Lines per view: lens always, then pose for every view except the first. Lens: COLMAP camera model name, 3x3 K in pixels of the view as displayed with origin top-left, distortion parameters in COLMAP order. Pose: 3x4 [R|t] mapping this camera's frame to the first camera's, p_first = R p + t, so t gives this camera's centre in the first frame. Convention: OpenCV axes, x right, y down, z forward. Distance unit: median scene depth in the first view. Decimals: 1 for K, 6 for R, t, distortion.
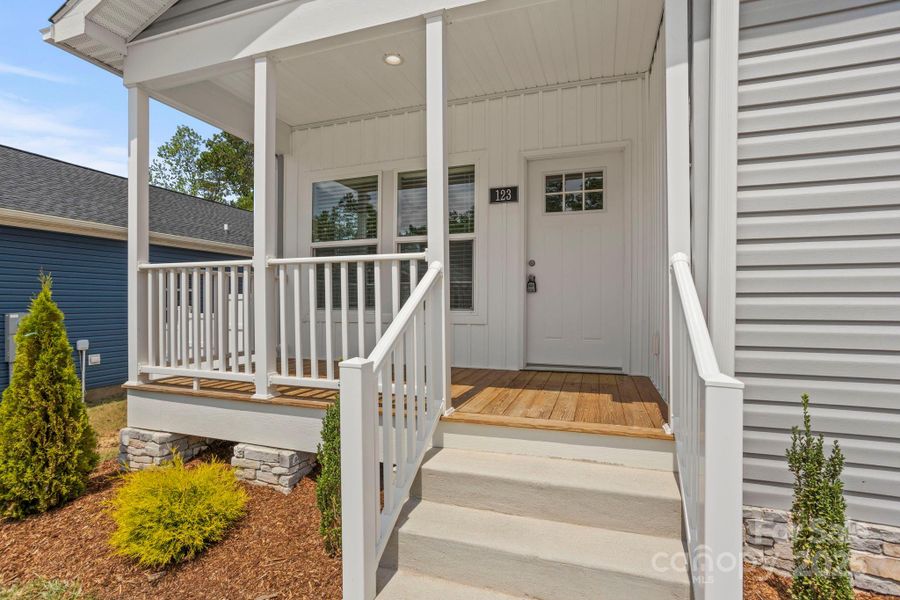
lens RADIAL K [[434.3, 0, 442.0], [0, 434.3, 307.1], [0, 0, 1]] dist [-0.027651, 0.001659]
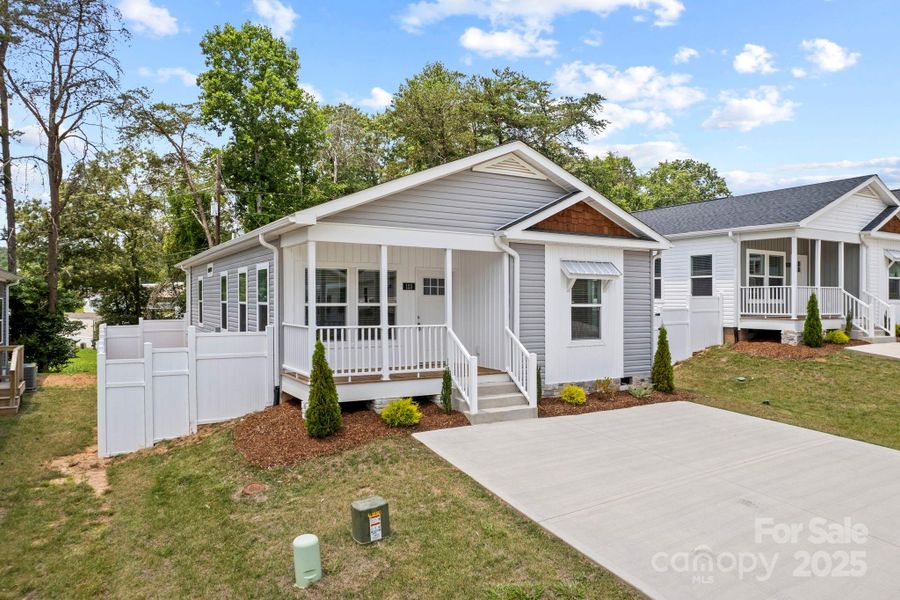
lens RADIAL K [[617.3, 0, 459.0], [0, 617.3, 299.7], [0, 0, 1]] dist [-0.044404, 0.011745]
pose [[0.654990, 0.005843, 0.755615, -2.048586], [0.001988, 0.999953, -0.009456, -0.163354], [-0.755635, 0.007695, 0.654948, -1.224577]]
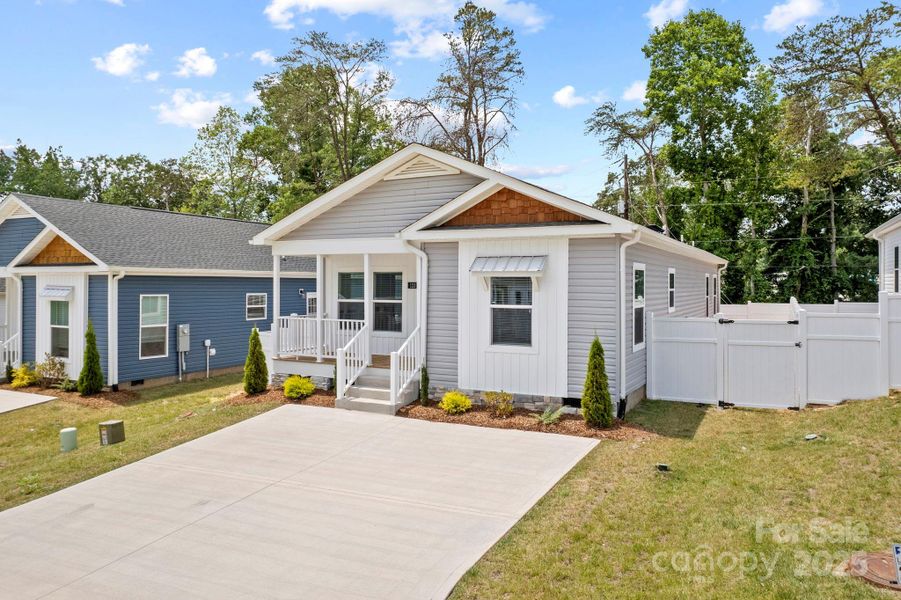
lens RADIAL K [[618.0, 0, 458.4], [0, 618.0, 292.5], [0, 0, 1]] dist [-0.044404, 0.011745]
pose [[0.989850, 0.006573, -0.141964, 0.894668], [-0.006635, 0.999978, 0.000034, -0.224087], [0.141961, 0.000908, 0.989872, -2.409356]]
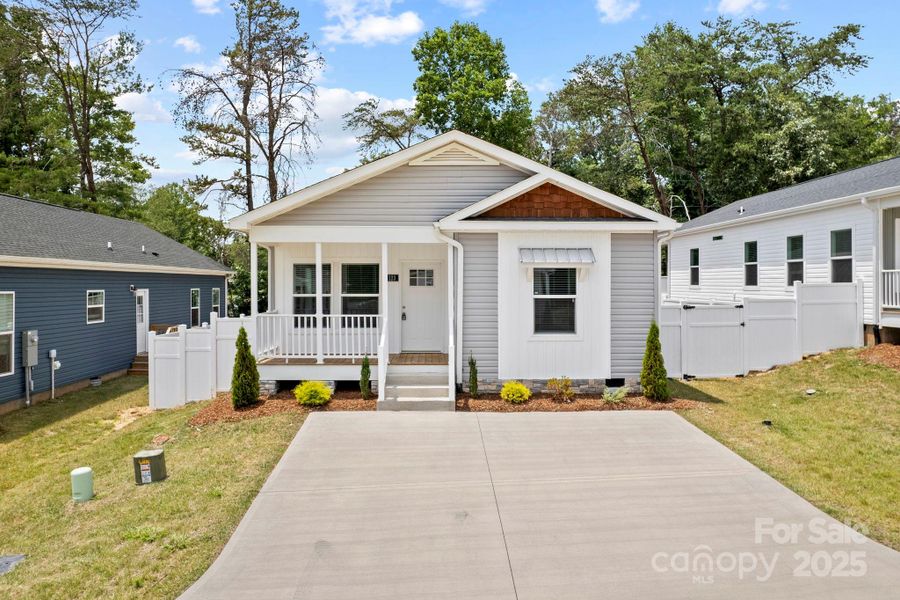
lens RADIAL K [[643.7, 0, 422.7], [0, 643.7, 291.2], [0, 0, 1]] dist [-0.042703, 0.002502]
pose [[0.949347, -0.002048, 0.314223, -0.782434], [0.002867, 0.999994, -0.002143, -0.182786], [-0.314216, 0.002935, 0.949347, -2.304398]]
